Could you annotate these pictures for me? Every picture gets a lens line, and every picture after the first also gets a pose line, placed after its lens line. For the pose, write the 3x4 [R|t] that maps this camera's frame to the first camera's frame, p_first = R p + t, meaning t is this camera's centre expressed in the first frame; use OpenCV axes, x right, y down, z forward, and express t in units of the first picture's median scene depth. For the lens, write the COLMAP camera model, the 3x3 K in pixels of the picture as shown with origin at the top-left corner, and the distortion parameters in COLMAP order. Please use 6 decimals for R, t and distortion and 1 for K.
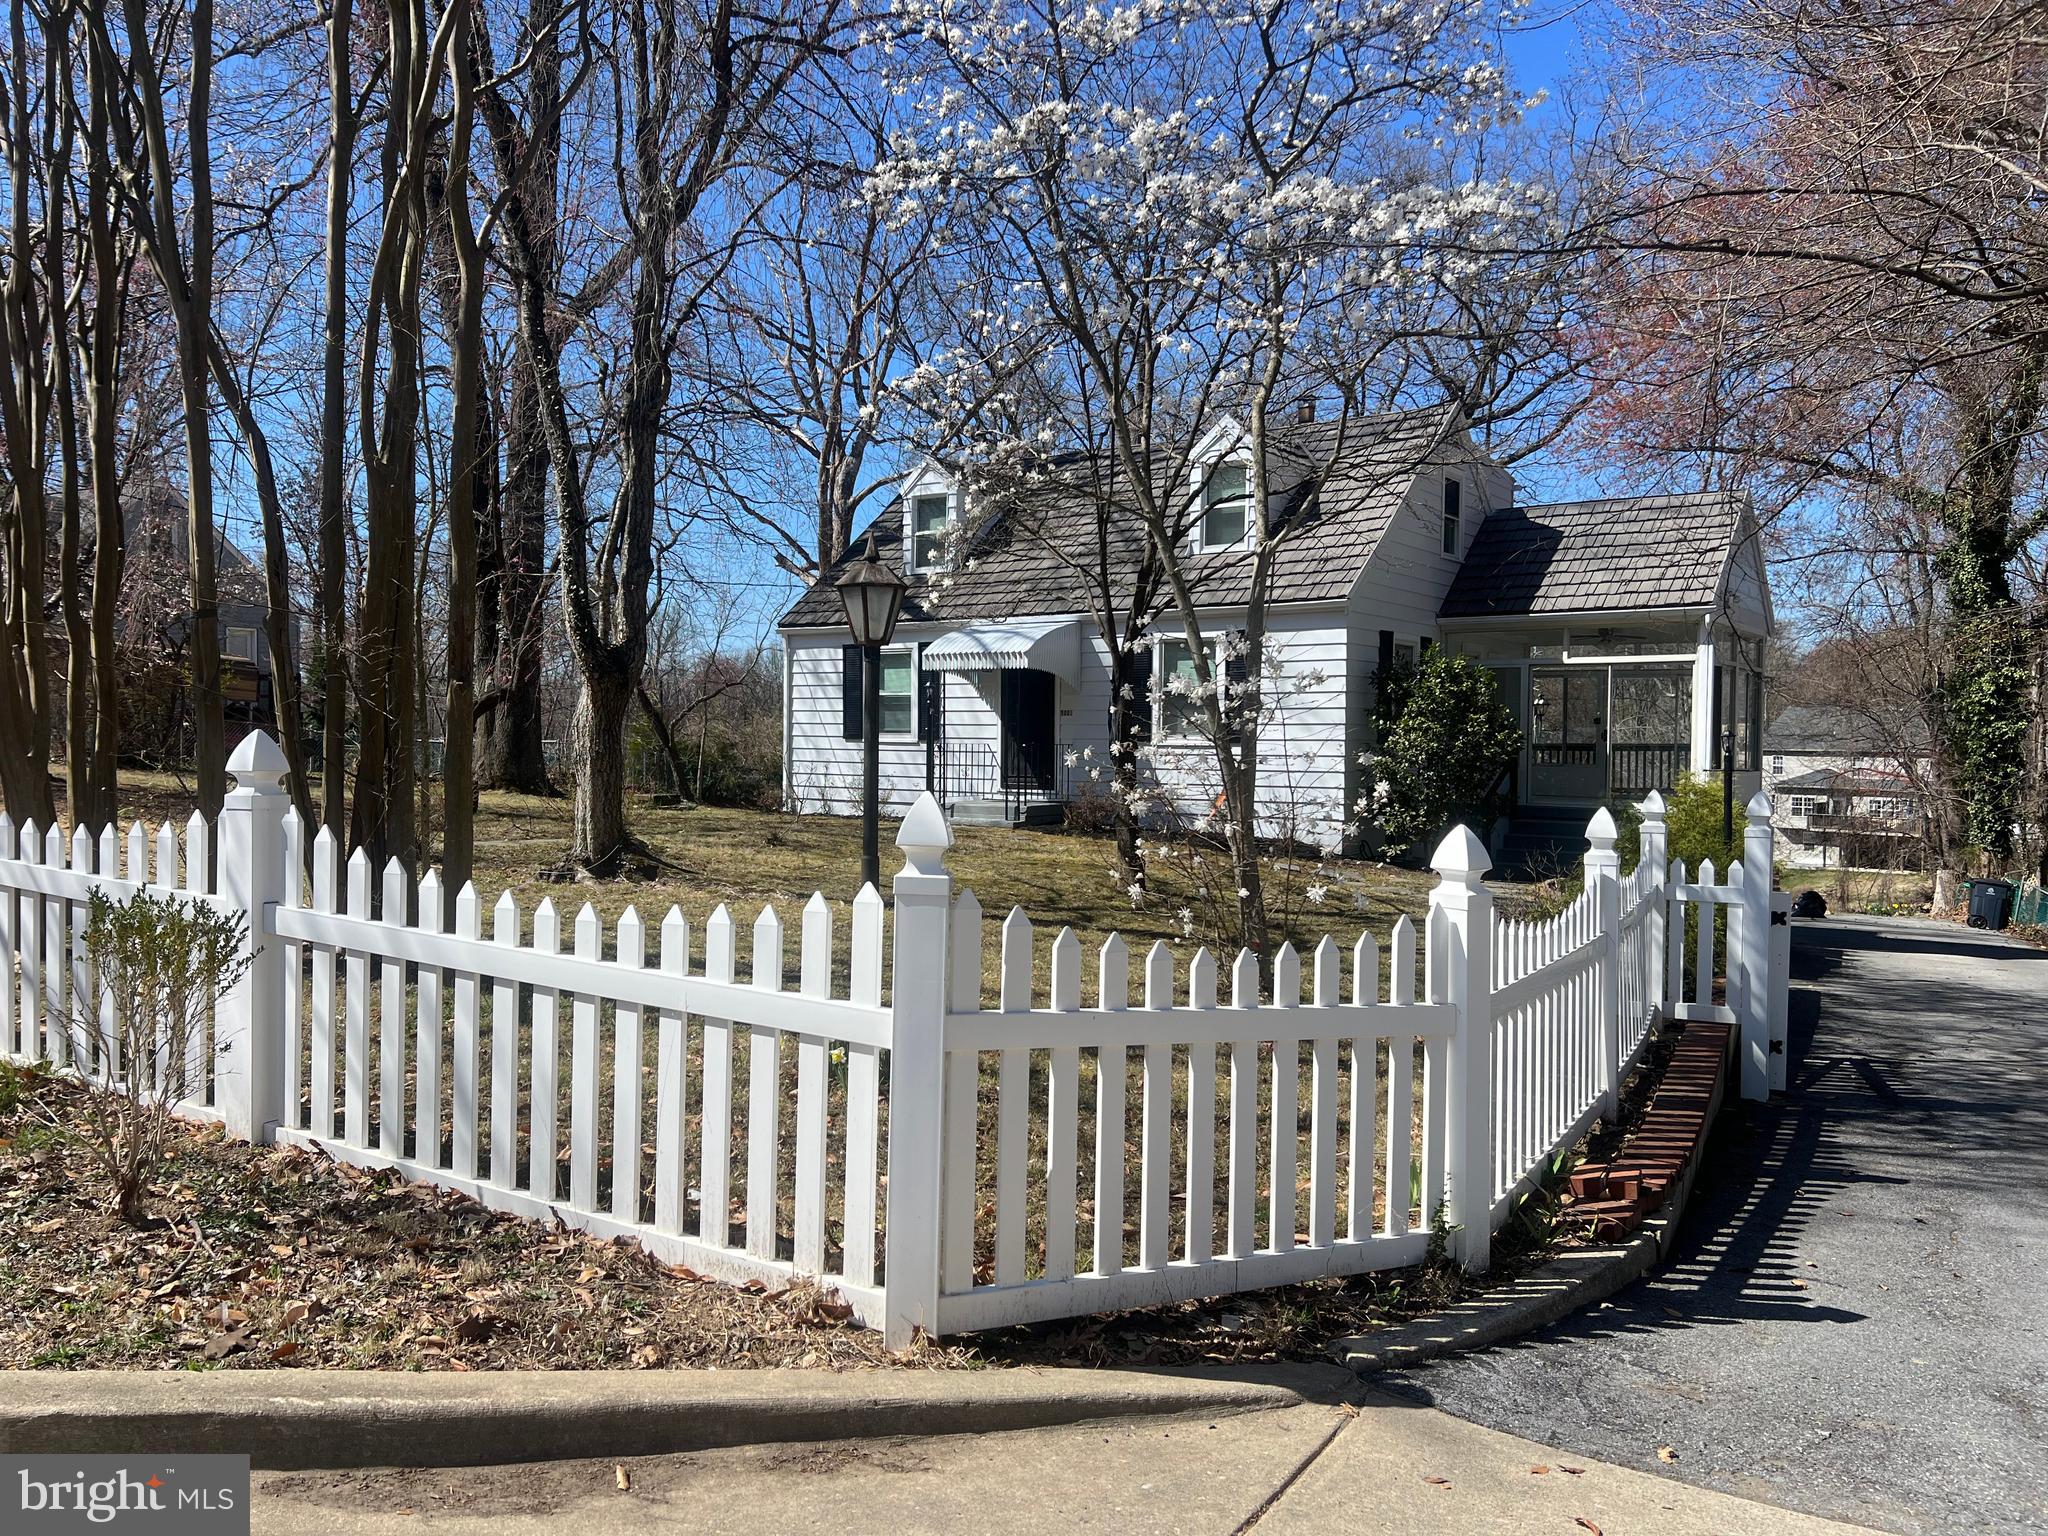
lens RADIAL K [[1450.7, 0, 1024.0], [0, 1450.7, 768.0], [0, 0, 1]] dist [0.123770, -0.194157]
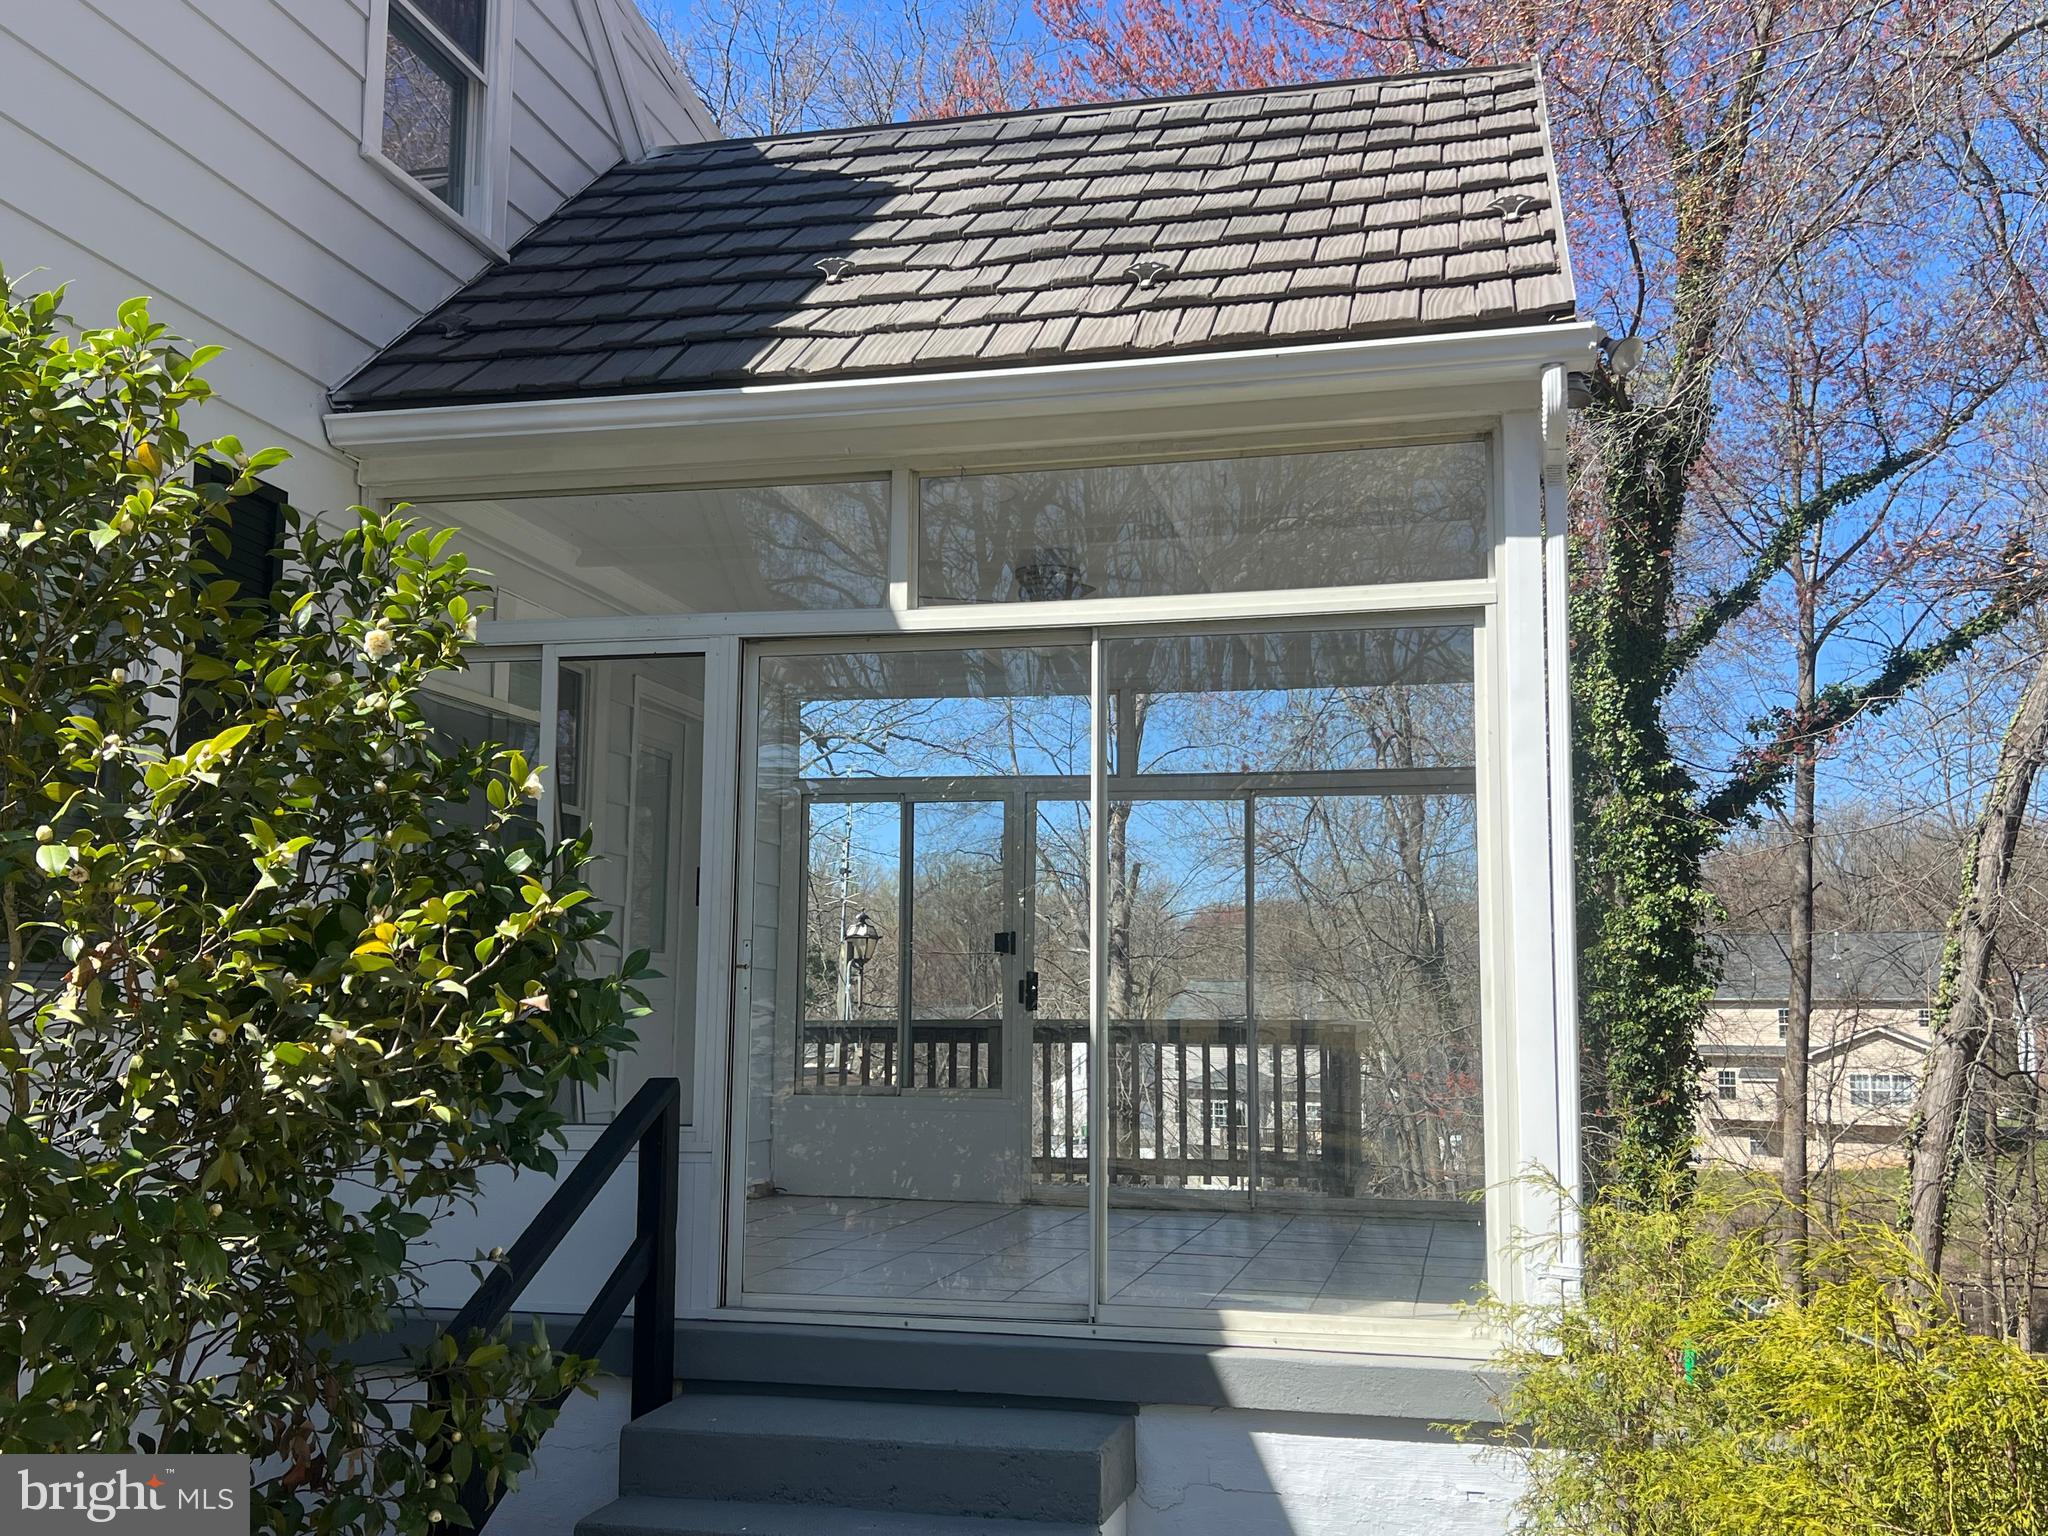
lens RADIAL K [[1973.2, 0, 1024.0], [0, 1973.2, 768.0], [0, 0, 1]] dist [0.009251, 0.003668]
pose [[0.917516, 0.051699, 0.394325, 0.267169], [0.008244, 0.988829, -0.148825, -0.008498], [-0.397614, 0.139800, 0.906840, 0.723343]]
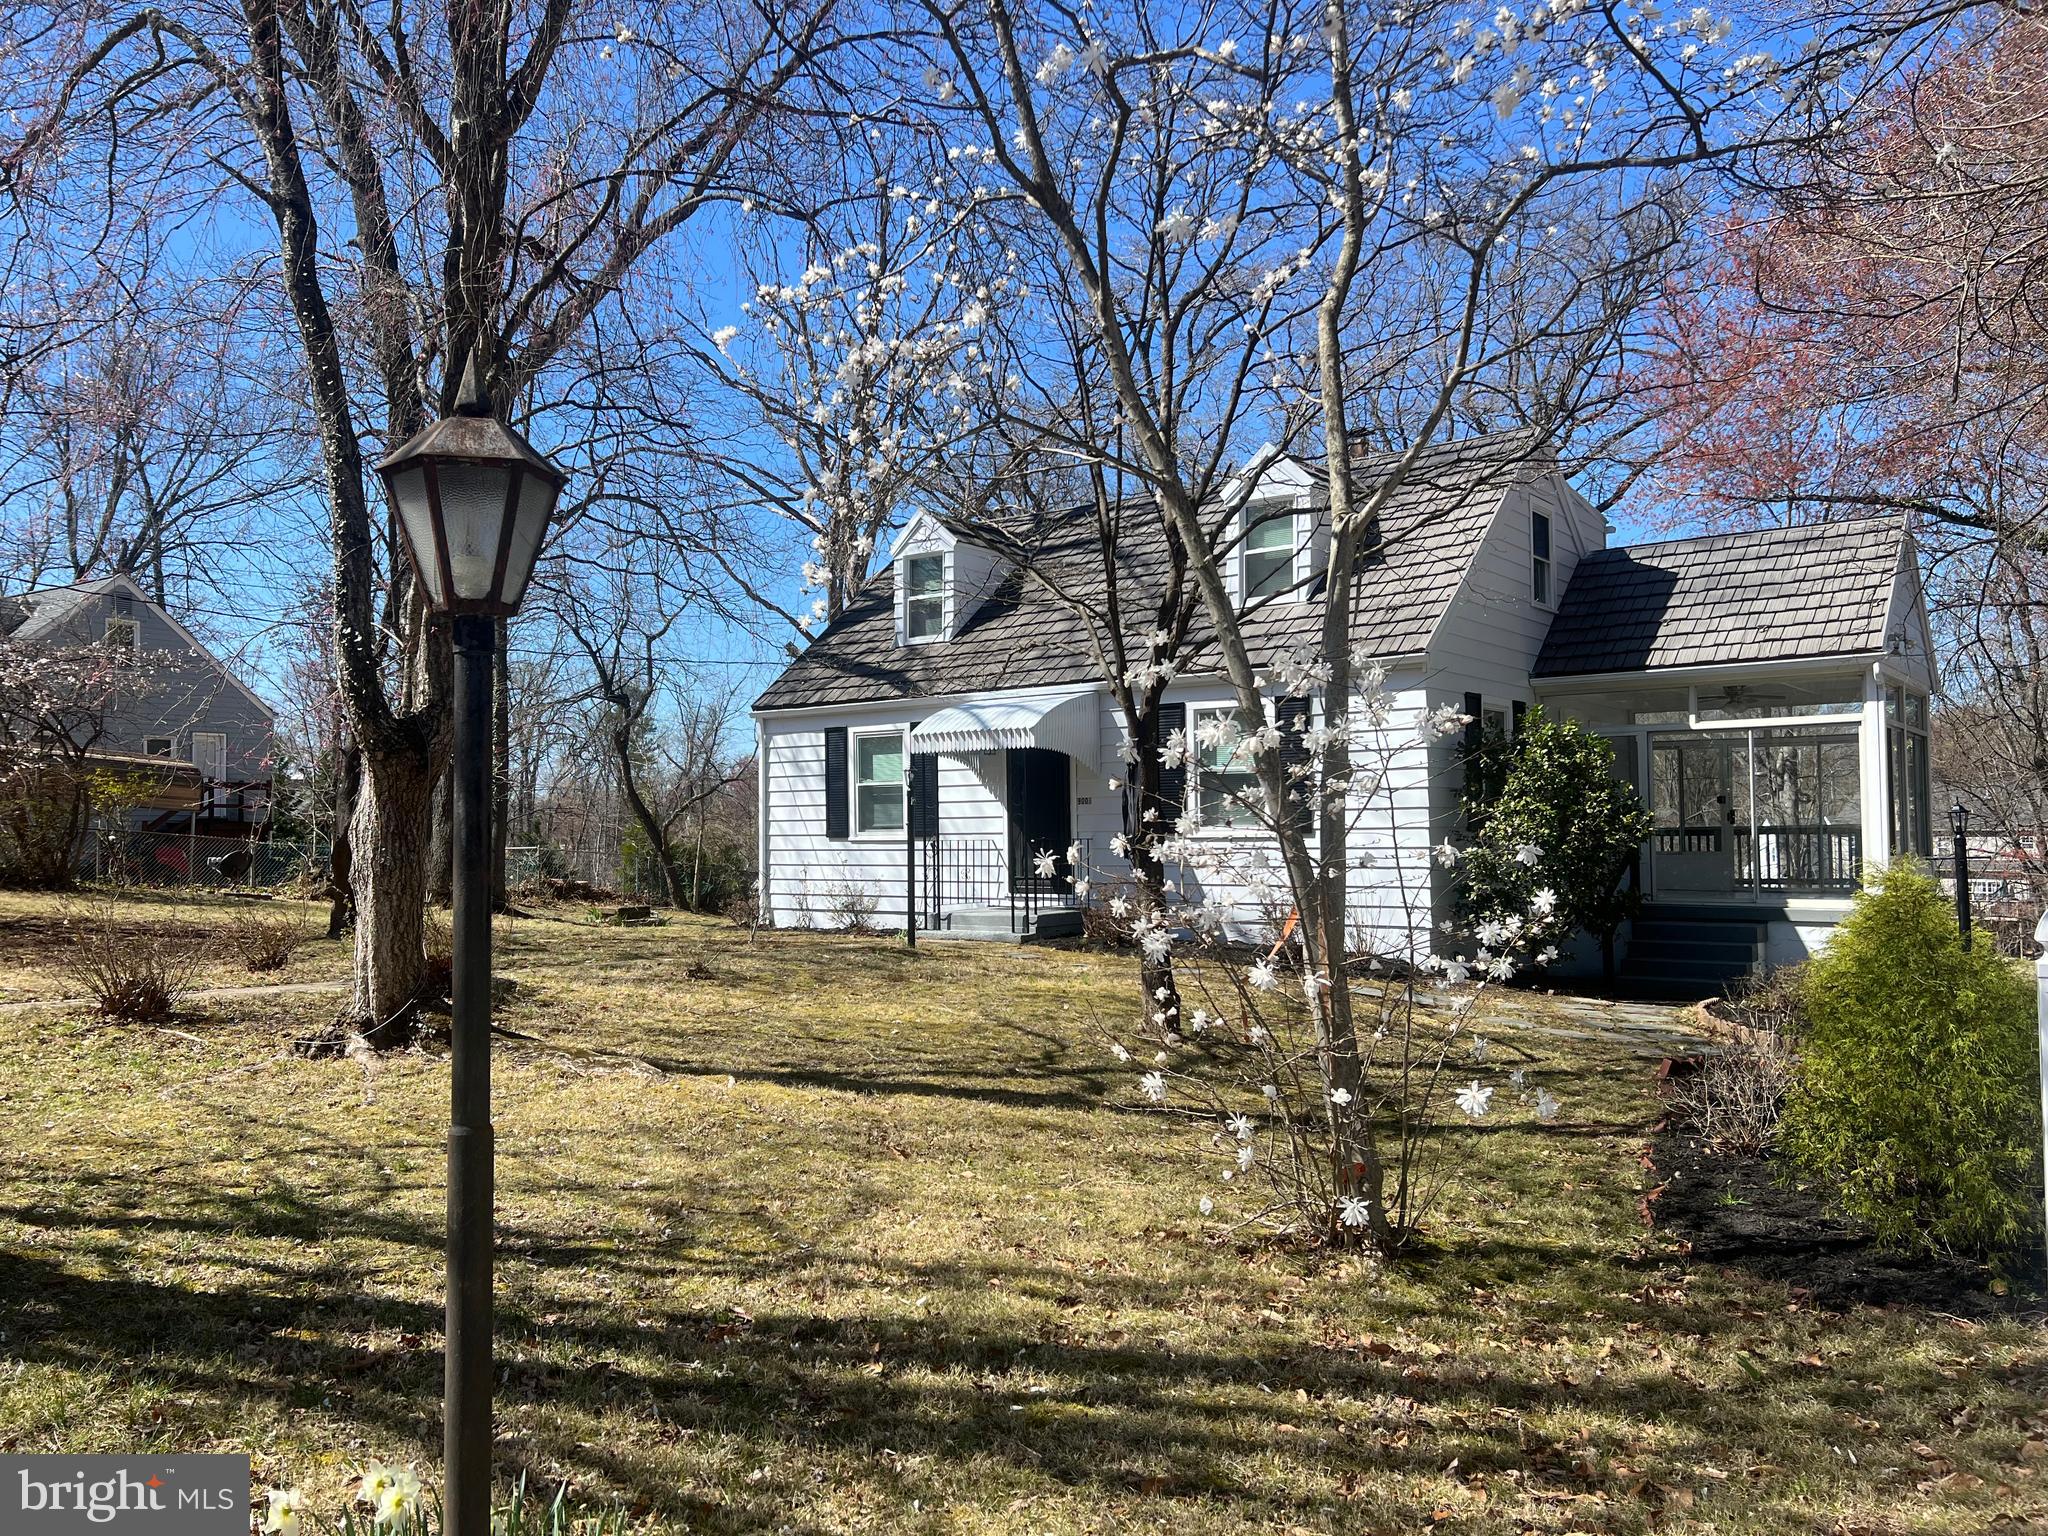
lens RADIAL K [[1450.7, 0, 1024.0], [0, 1450.7, 768.0], [0, 0, 1]] dist [0.123770, -0.194157]
pose [[0.999379, -0.021316, -0.028066, 0.018811], [0.019430, 0.997641, -0.065841, -0.002793], [0.029404, 0.065255, 0.997435, 0.170951]]
